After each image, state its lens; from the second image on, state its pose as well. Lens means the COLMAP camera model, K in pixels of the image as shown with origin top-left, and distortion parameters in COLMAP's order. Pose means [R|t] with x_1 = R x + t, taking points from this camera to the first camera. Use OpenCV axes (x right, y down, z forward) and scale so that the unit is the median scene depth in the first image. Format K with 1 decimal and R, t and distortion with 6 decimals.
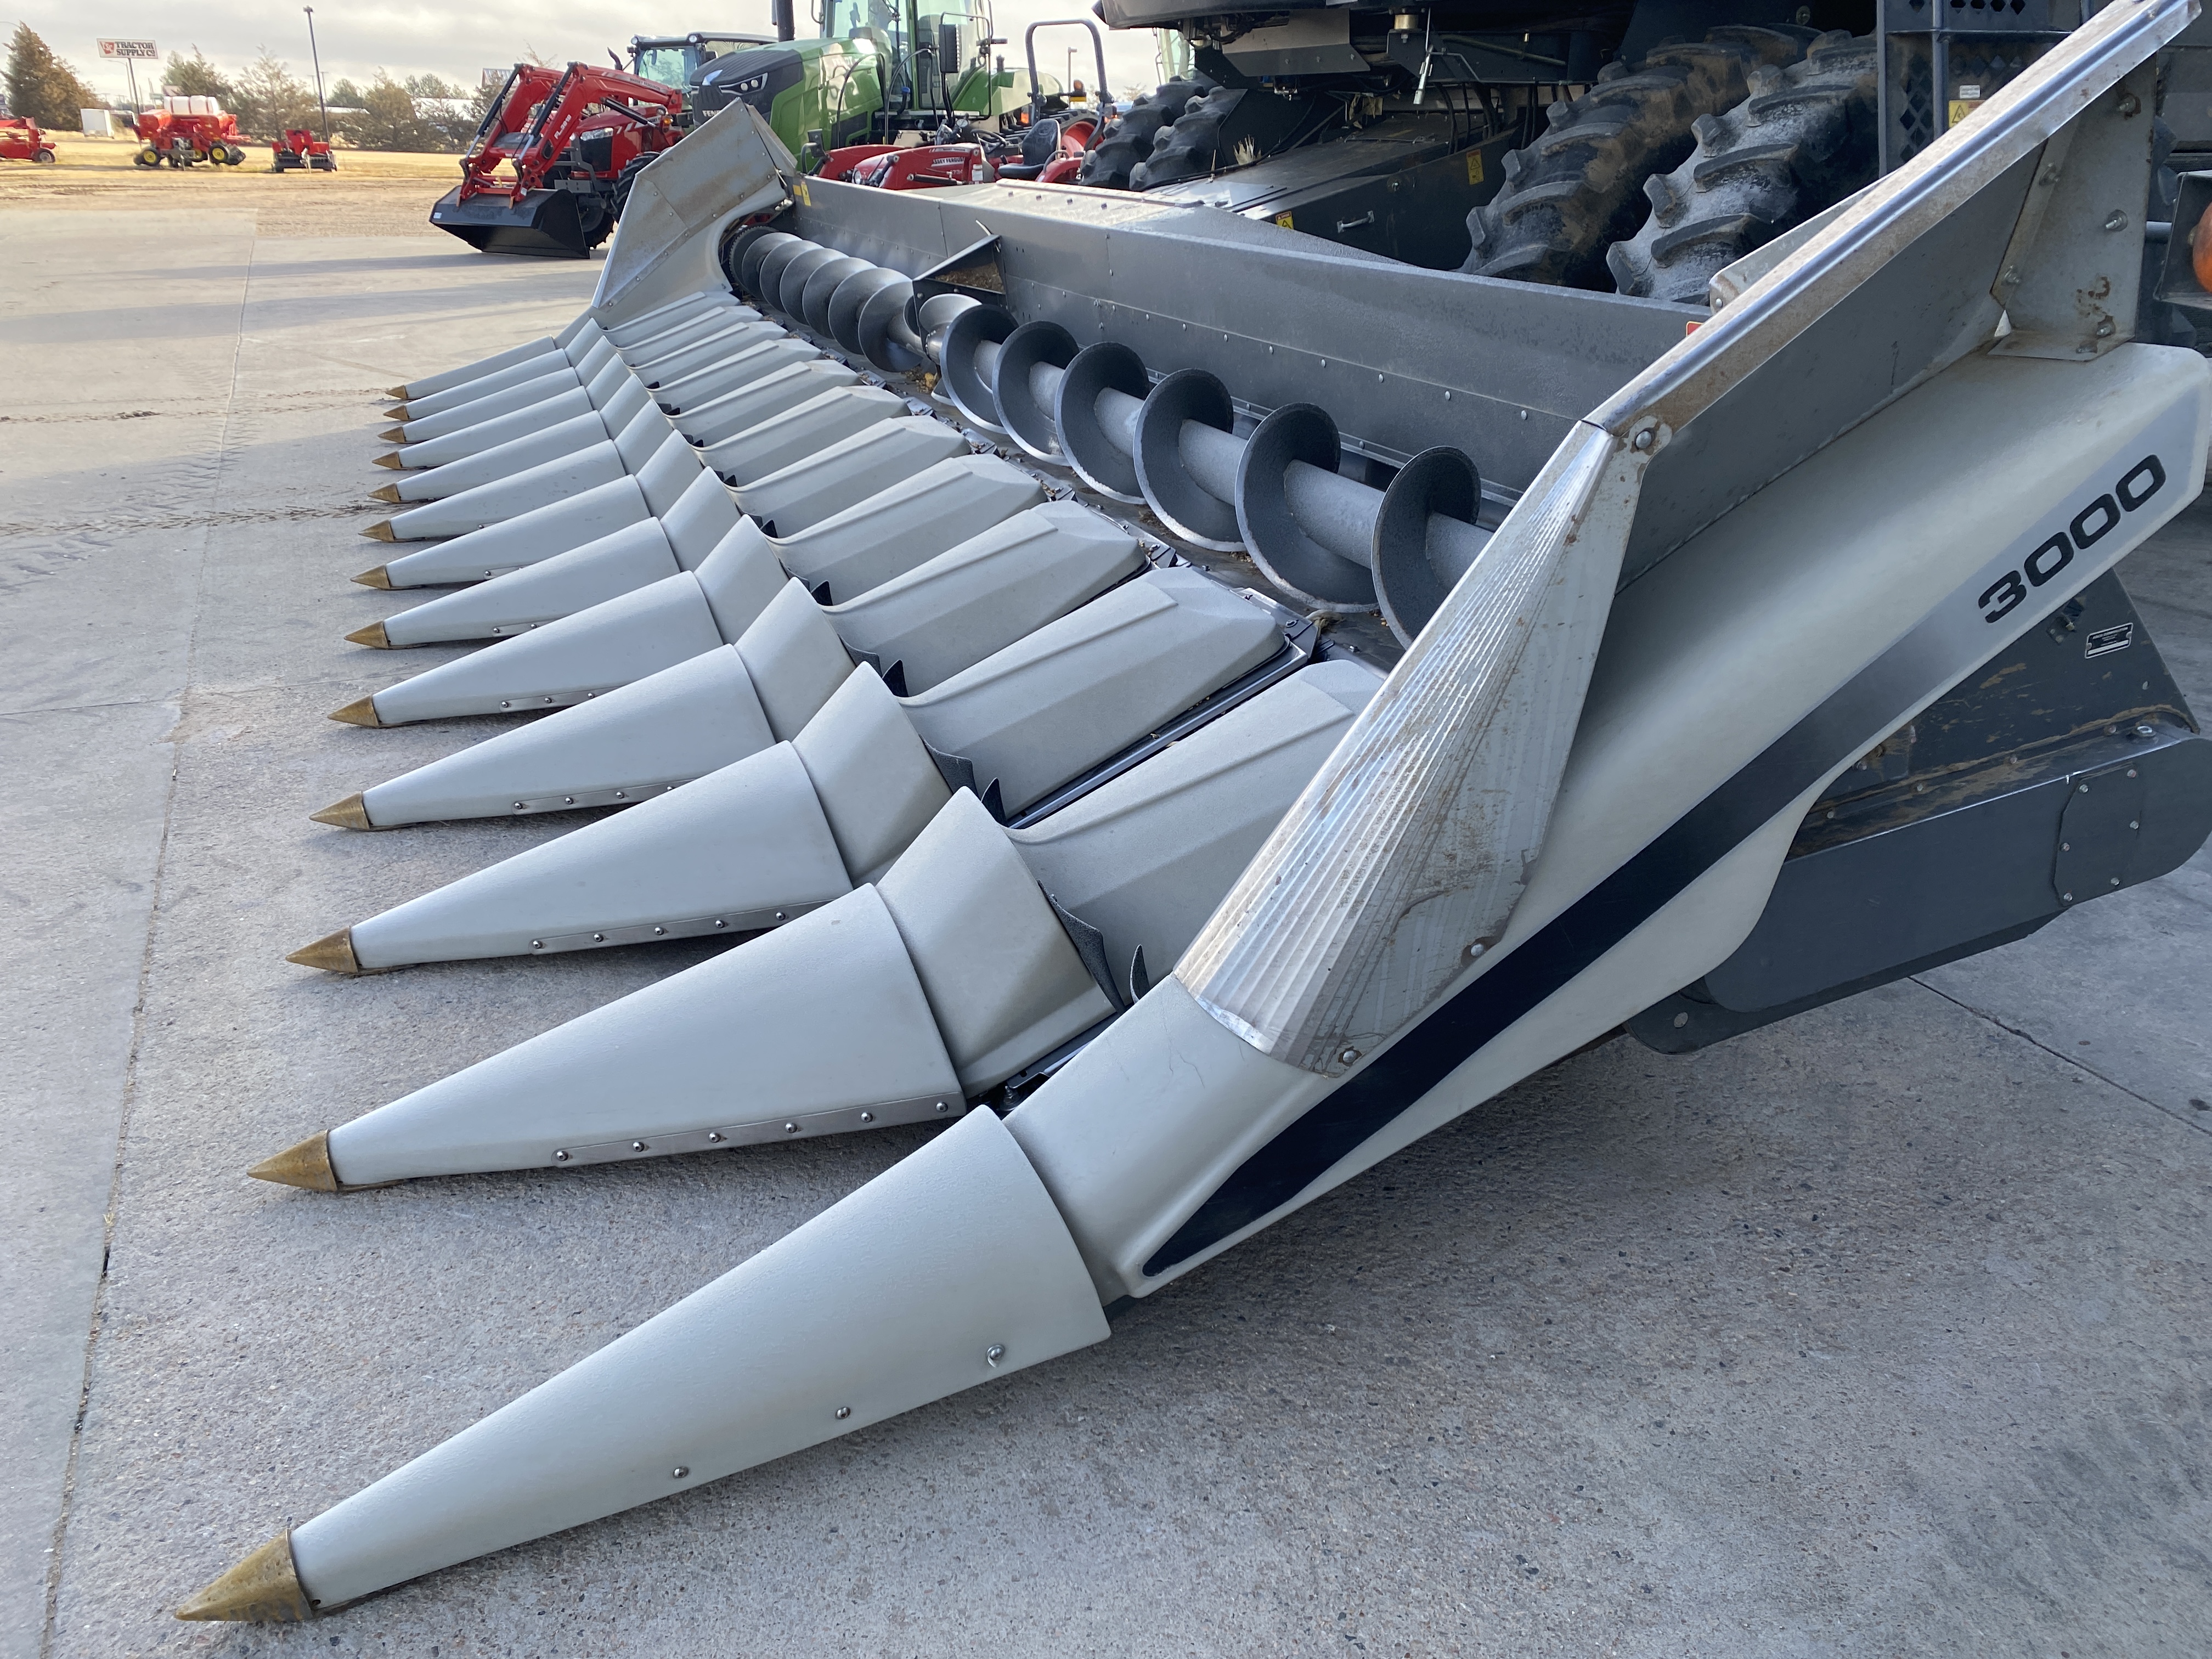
lens RADIAL K [[1684.8, 0, 1090.3], [0, 1684.8, 823.3], [0, 0, 1]] dist [0.027594, -0.027977]
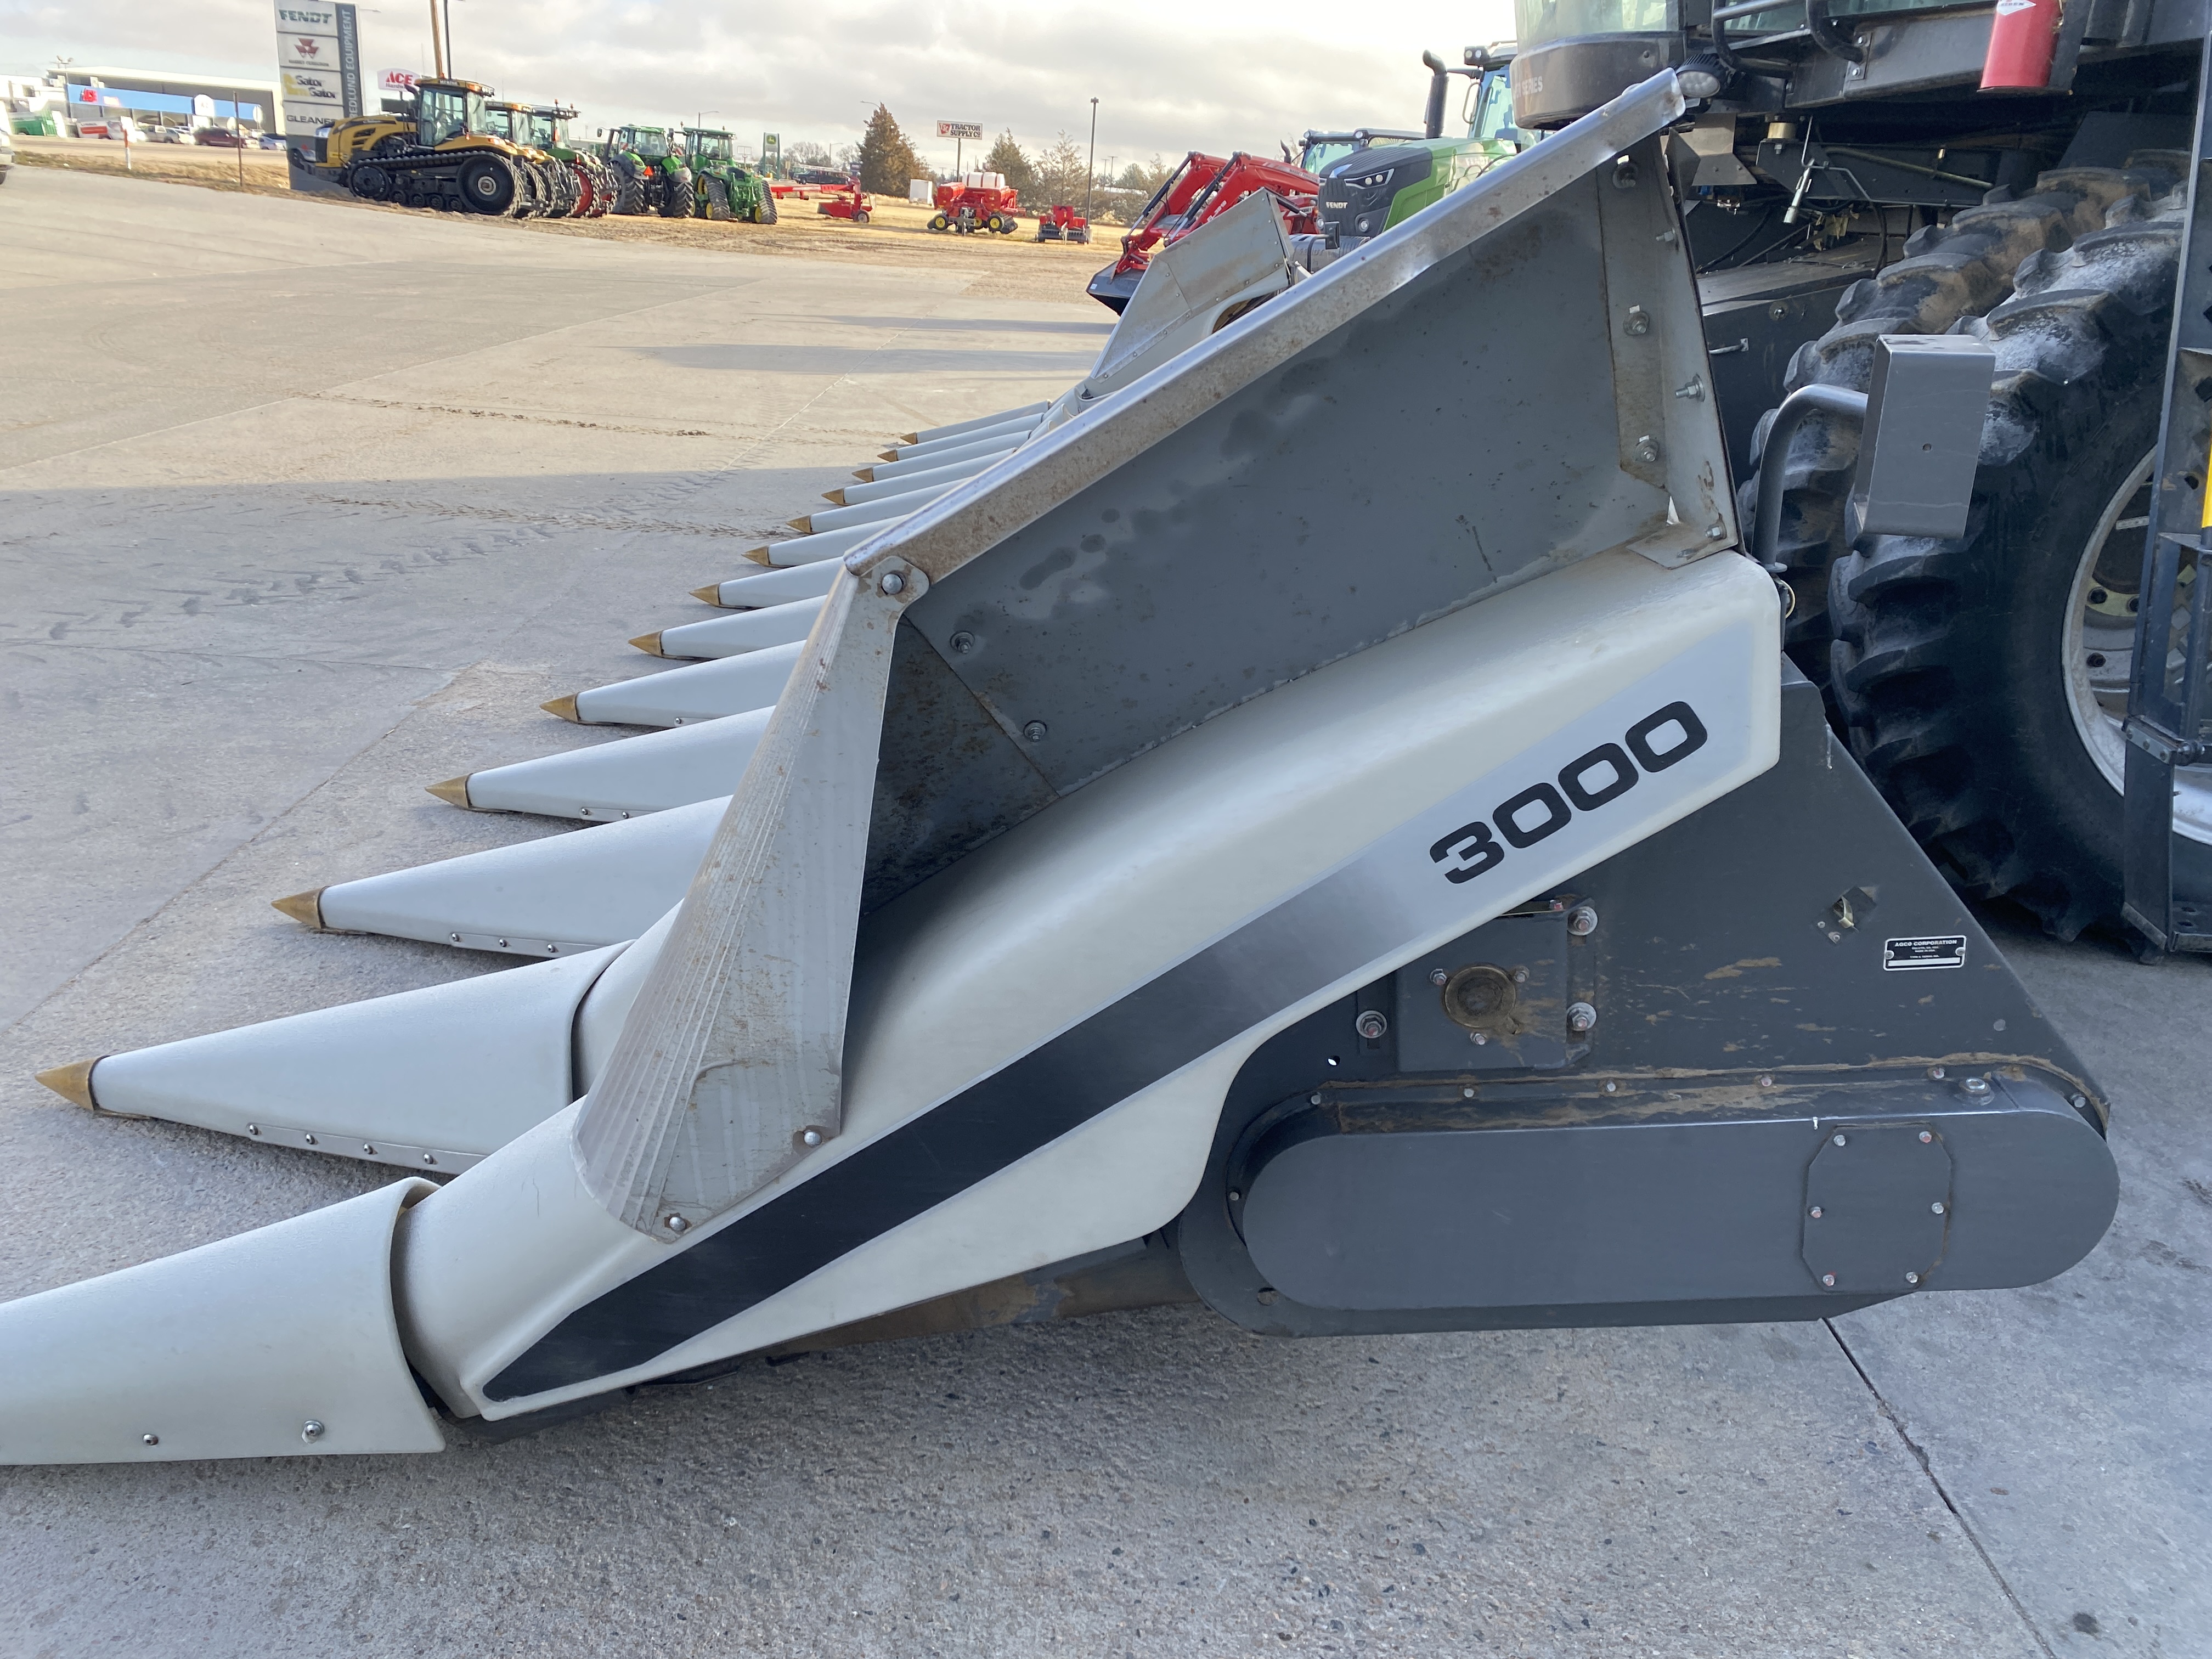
lens RADIAL K [[1684.8, 0, 1096.4], [0, 1684.8, 819.5], [0, 0, 1]] dist [0.027594, -0.027977]
pose [[0.918766, 0.179002, -0.351890, 0.254045], [-0.196832, 0.980319, -0.015242, -0.040499], [0.342236, 0.083267, 0.935917, 0.087391]]
